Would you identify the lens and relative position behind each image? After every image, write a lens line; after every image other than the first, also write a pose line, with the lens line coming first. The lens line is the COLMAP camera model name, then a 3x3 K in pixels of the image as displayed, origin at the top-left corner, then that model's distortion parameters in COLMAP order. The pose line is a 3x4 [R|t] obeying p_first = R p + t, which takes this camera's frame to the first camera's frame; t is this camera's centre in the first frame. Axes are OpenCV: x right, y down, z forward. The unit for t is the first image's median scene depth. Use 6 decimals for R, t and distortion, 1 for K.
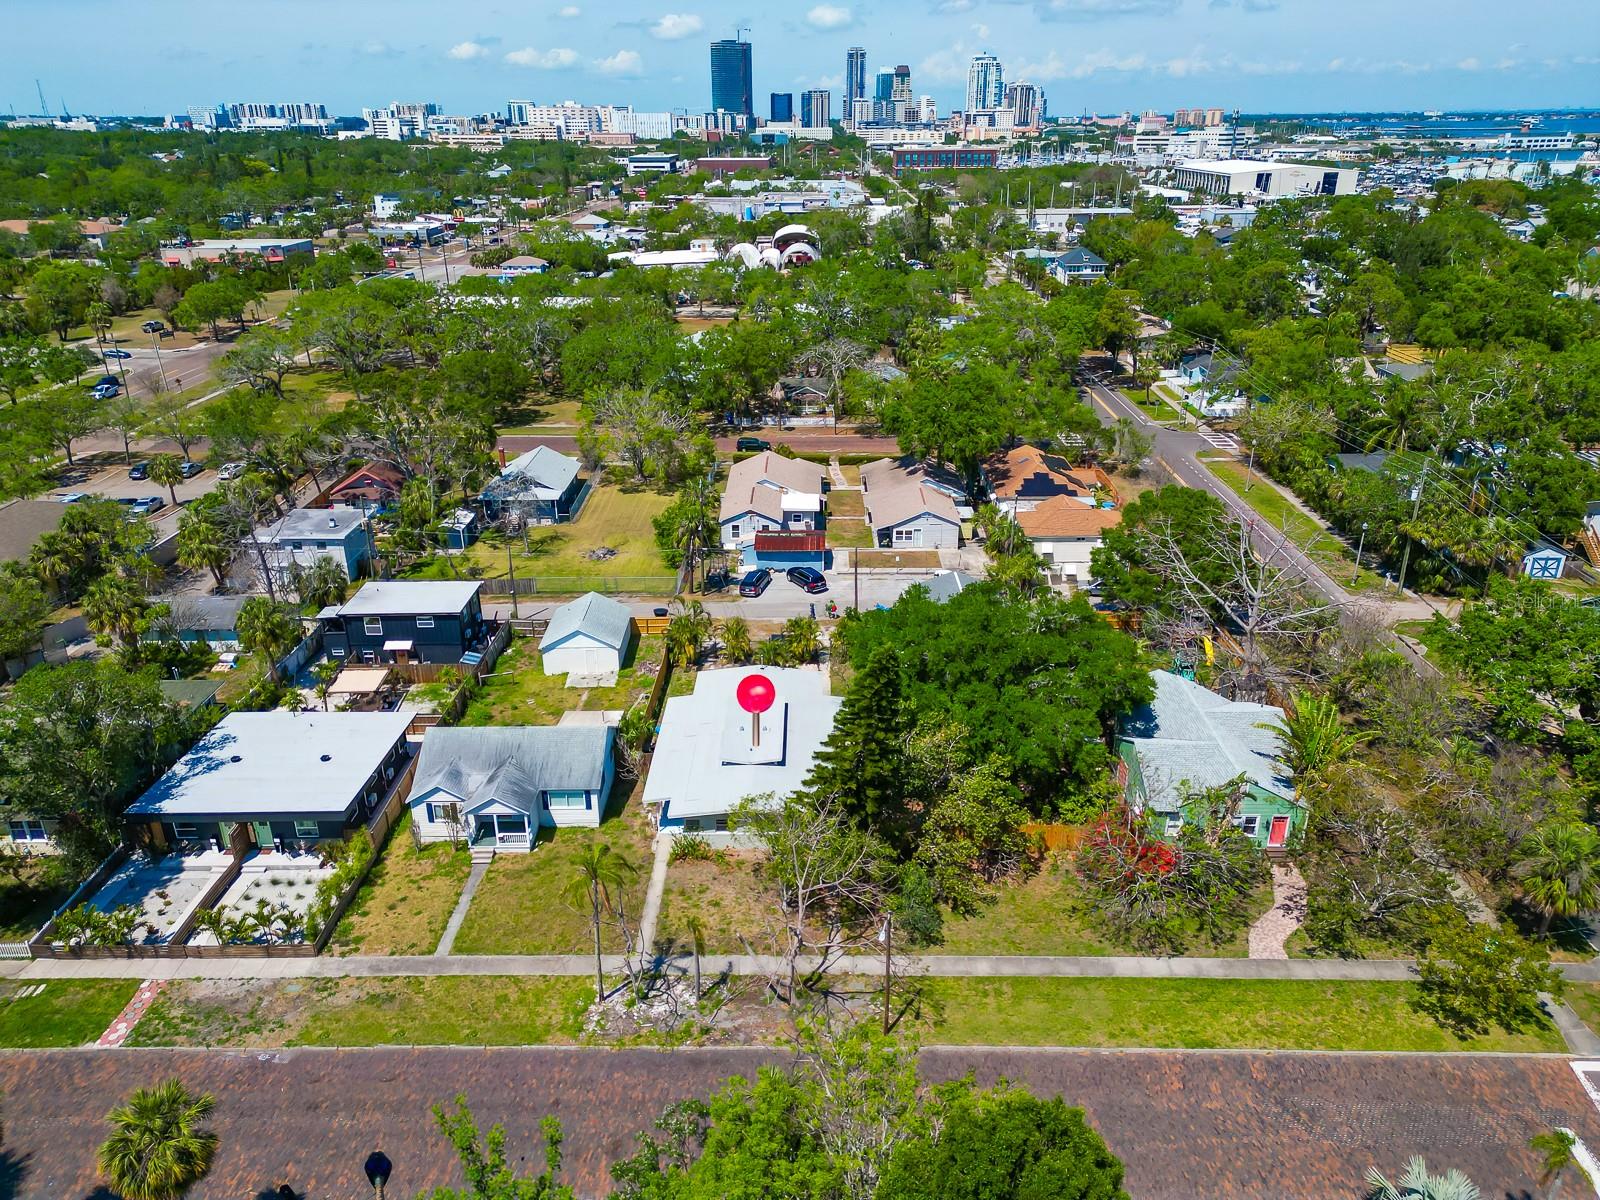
lens RADIAL K [[1116.0, 0, 799.7], [0, 1116.0, 597.1], [0, 0, 1]] dist [0.076400, -0.067946]
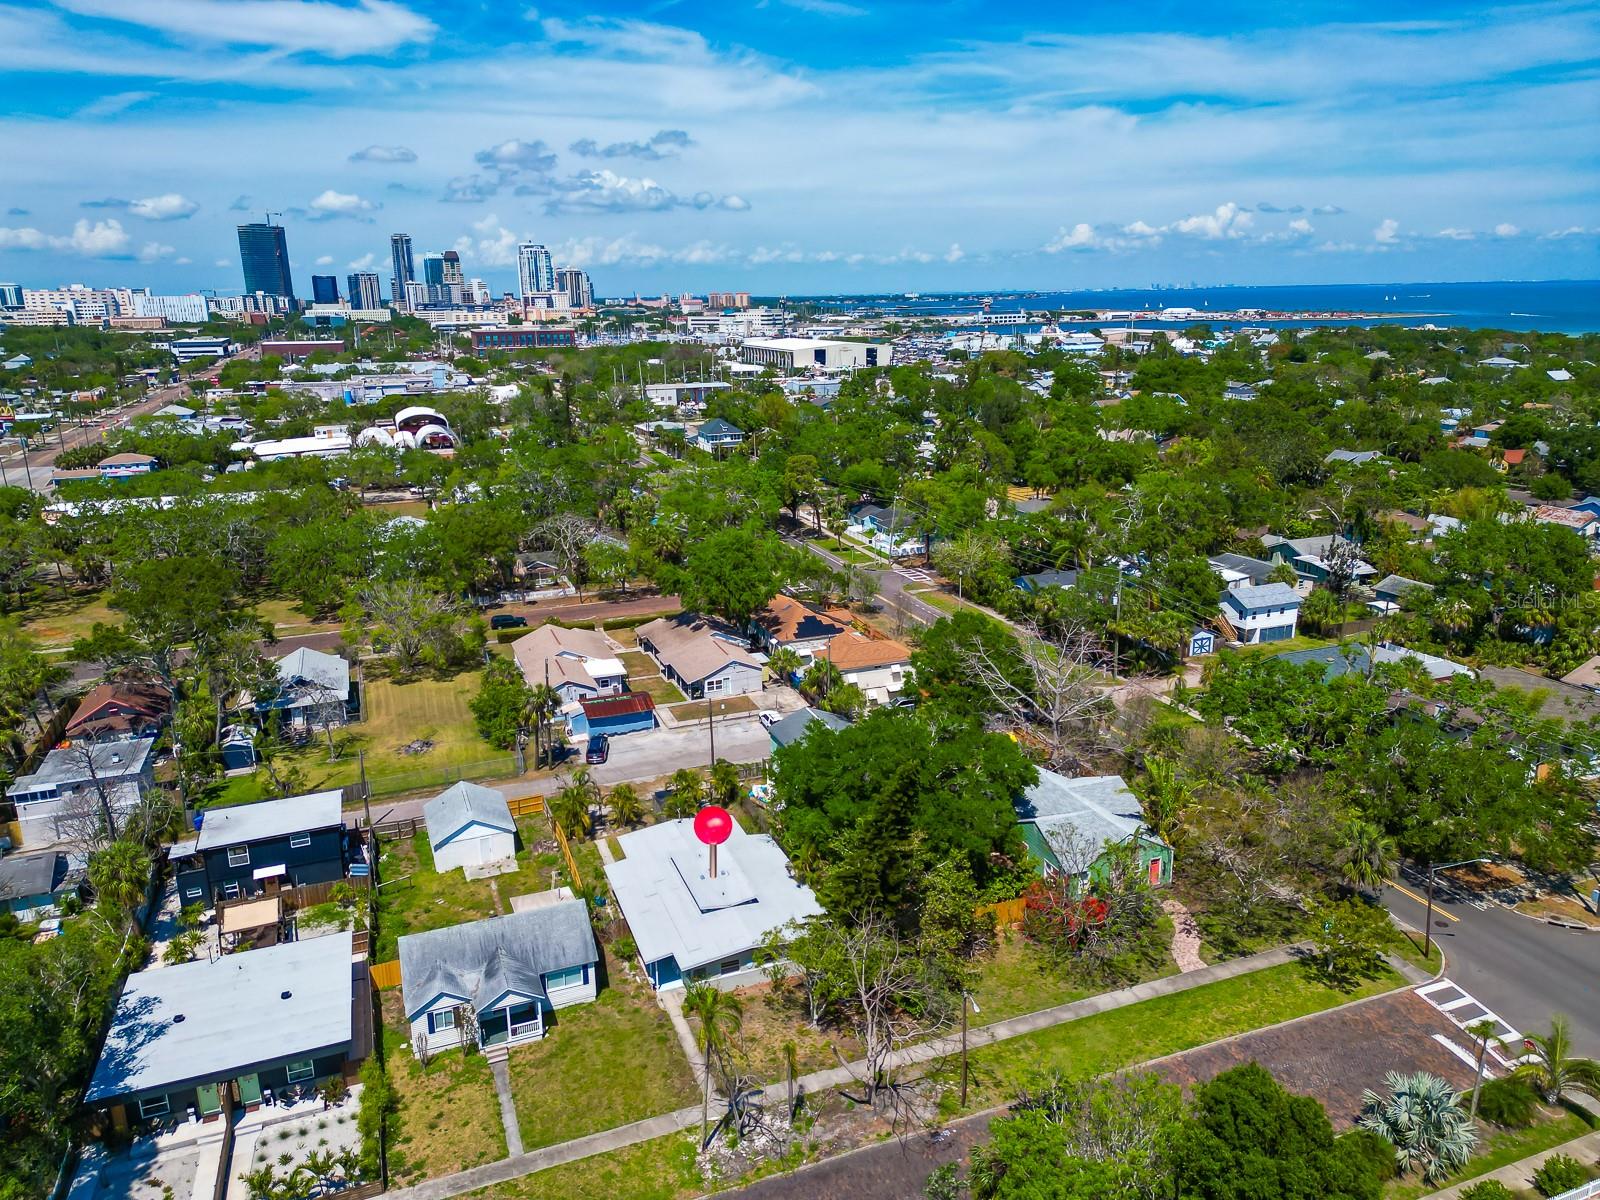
lens RADIAL K [[1116.0, 0, 797.2], [0, 1116.0, 597.9], [0, 0, 1]] dist [0.076400, -0.067946]
pose [[0.929211, -0.104333, 0.354516, -0.257344], [0.153029, 0.981838, -0.112148, -0.007284], [-0.336377, 0.158460, 0.928300, -0.049421]]
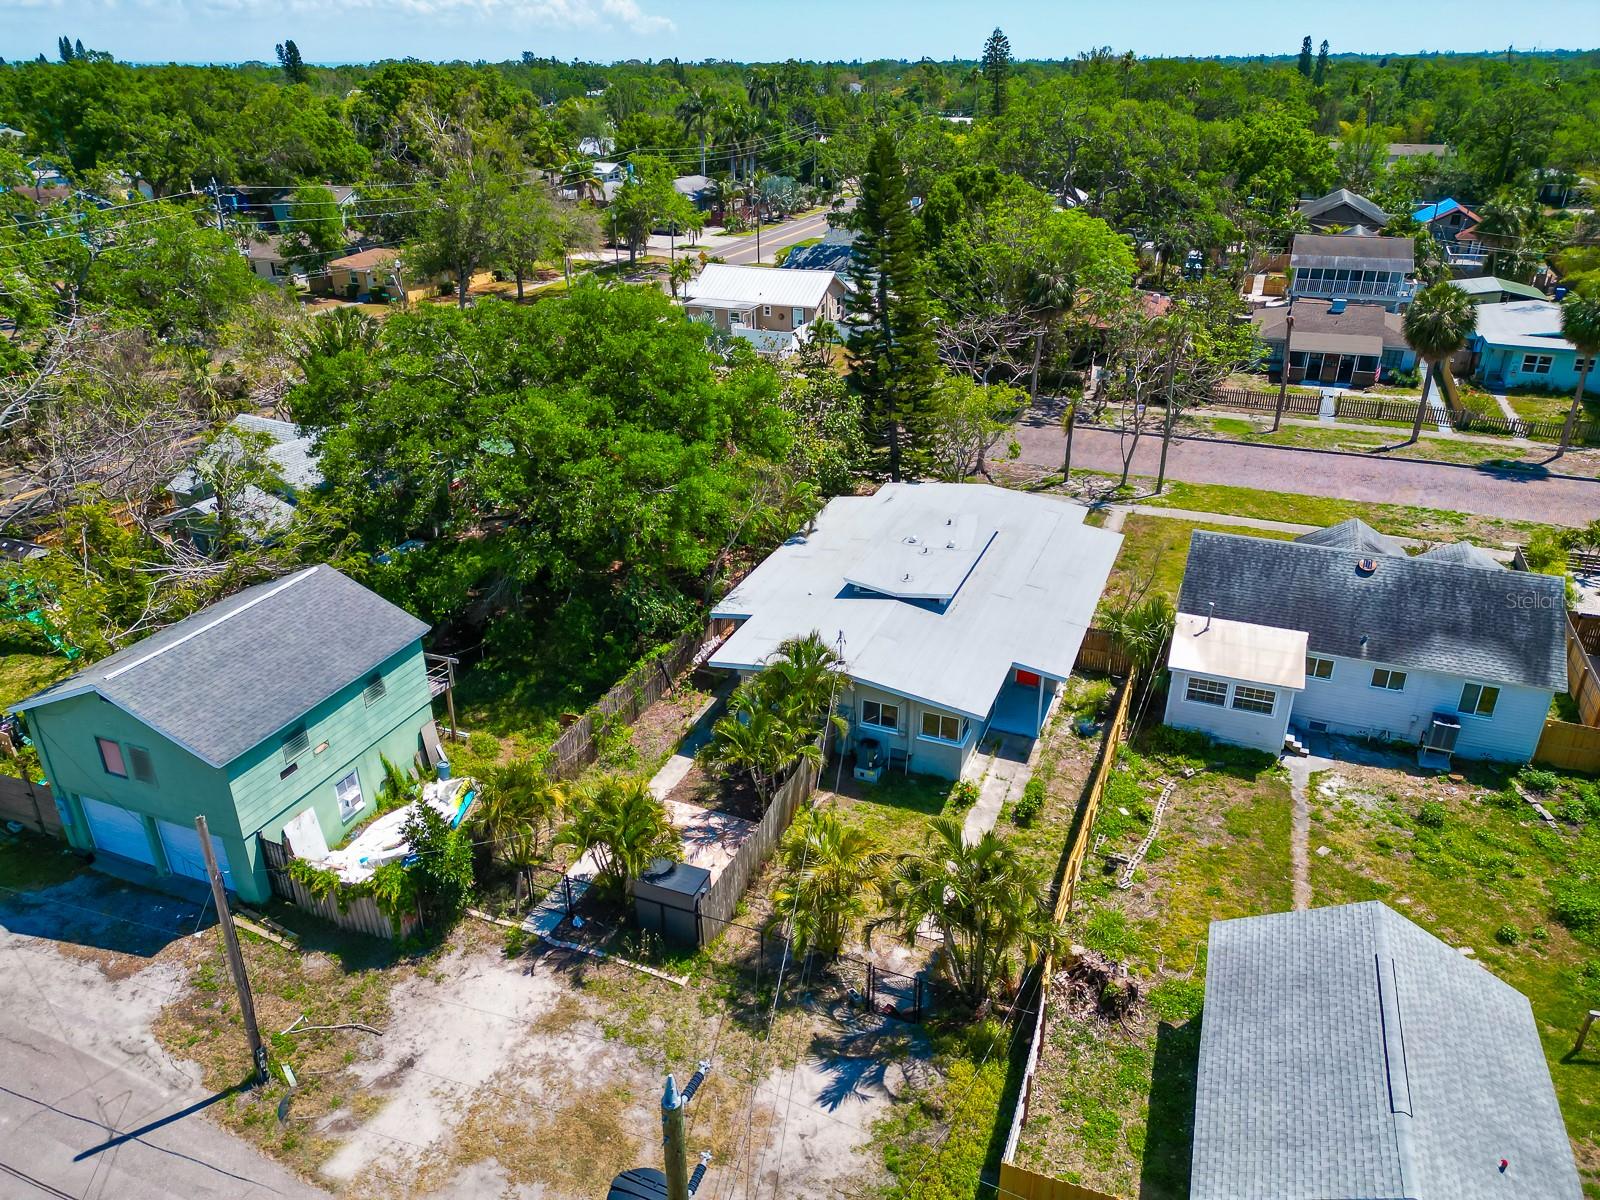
lens RADIAL K [[1116.0, 0, 801.7], [0, 1116.0, 601.1], [0, 0, 1]] dist [0.076400, -0.067946]
pose [[-0.930050, -0.150683, 0.335114, -0.144972], [0.152037, 0.672481, 0.724330, -0.239707], [-0.334502, 0.724613, -0.602532, 1.131889]]
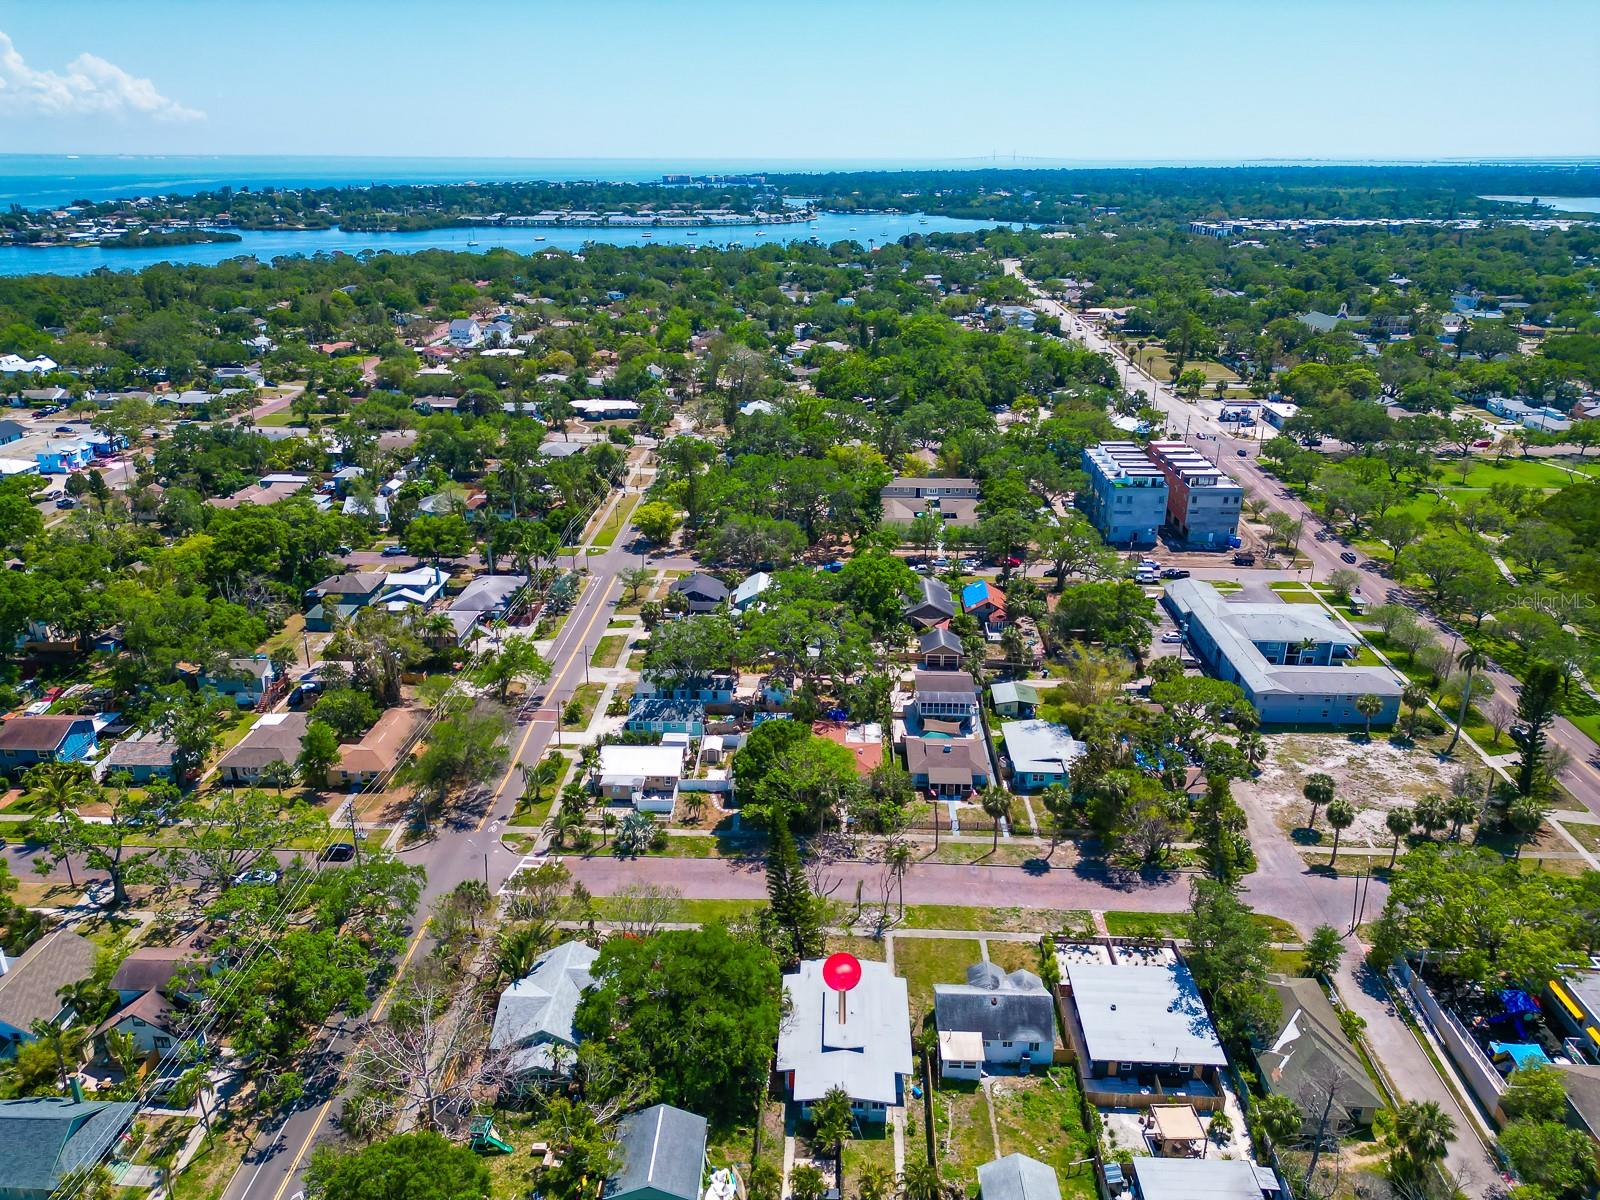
lens RADIAL K [[1116.0, 0, 799.8], [0, 1116.0, 597.4], [0, 0, 1]] dist [0.076400, -0.067946]
pose [[-0.999649, -0.004103, 0.026191, -0.015036], [0.015446, 0.712796, 0.701201, -1.093259], [-0.021546, 0.701359, -0.712482, 1.370448]]
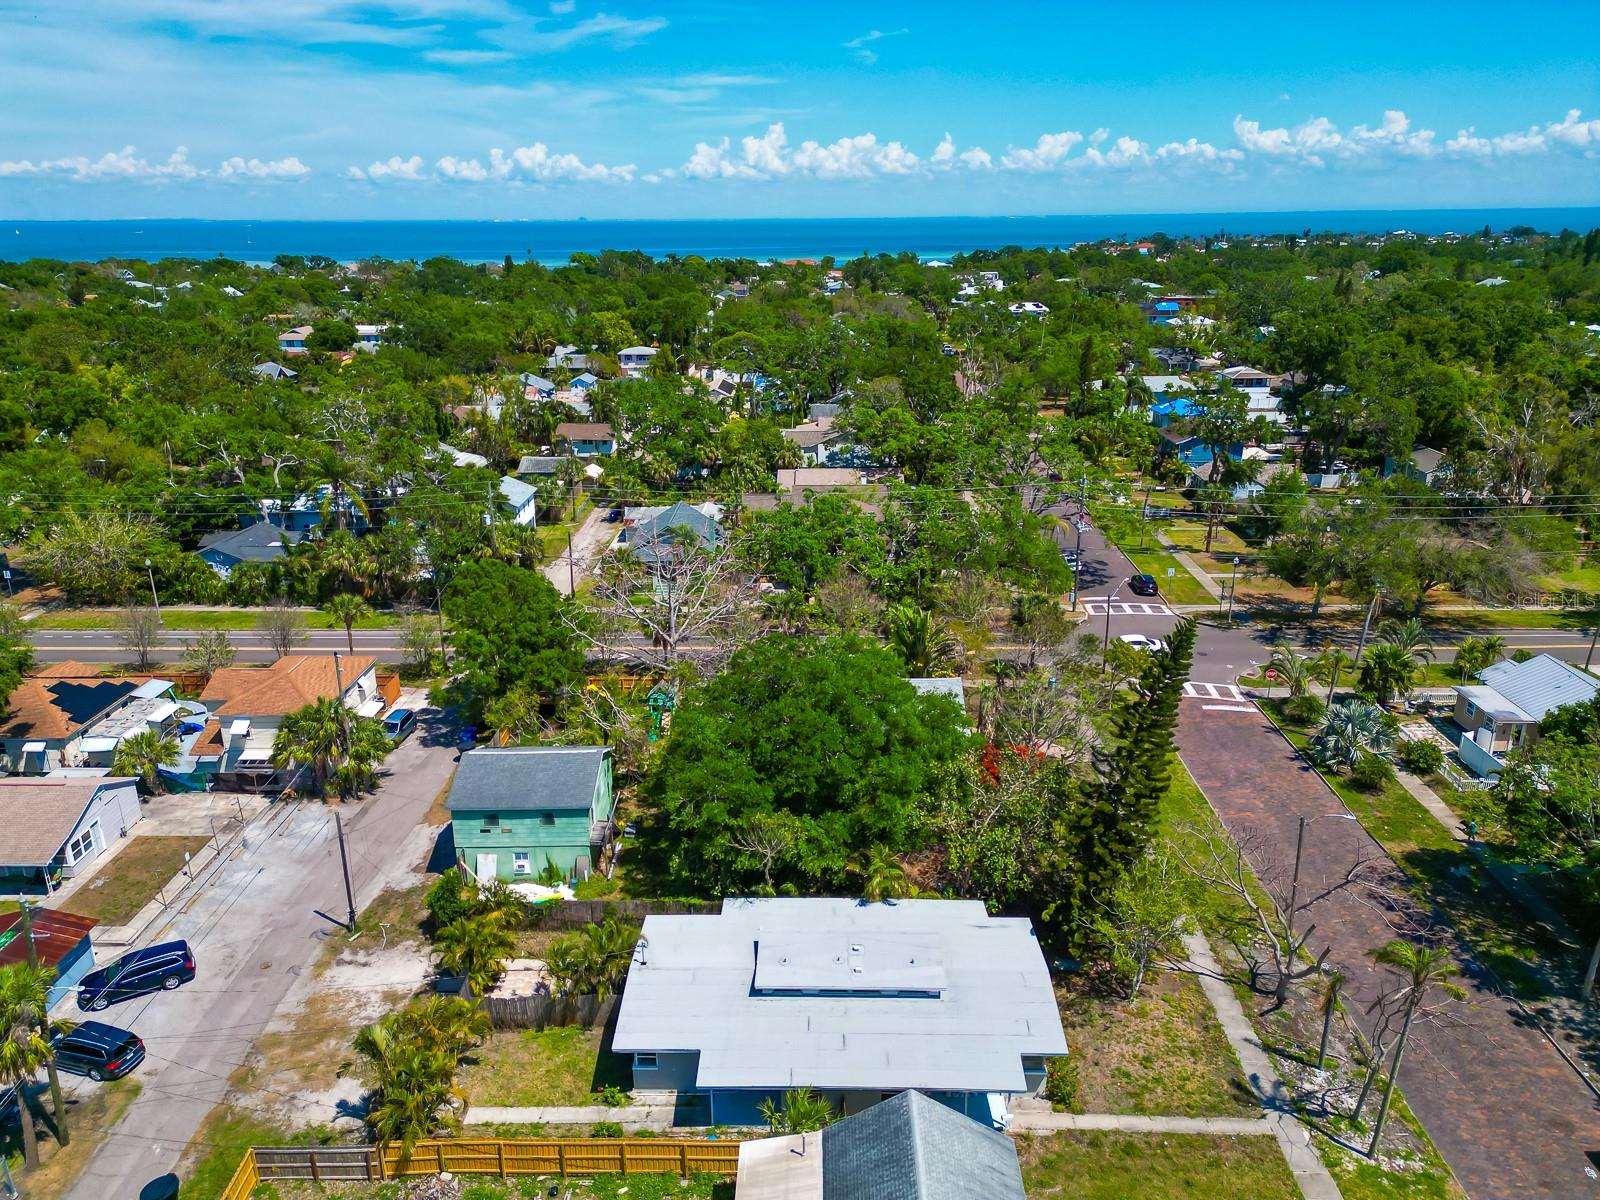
lens RADIAL K [[1116.0, 0, 800.2], [0, 1116.0, 602.4], [0, 0, 1]] dist [0.076400, -0.067946]
pose [[0.010242, -0.320092, 0.947331, -0.503895], [0.398778, 0.870092, 0.289683, -0.229652], [-0.916990, 0.374807, 0.136557, 0.692779]]
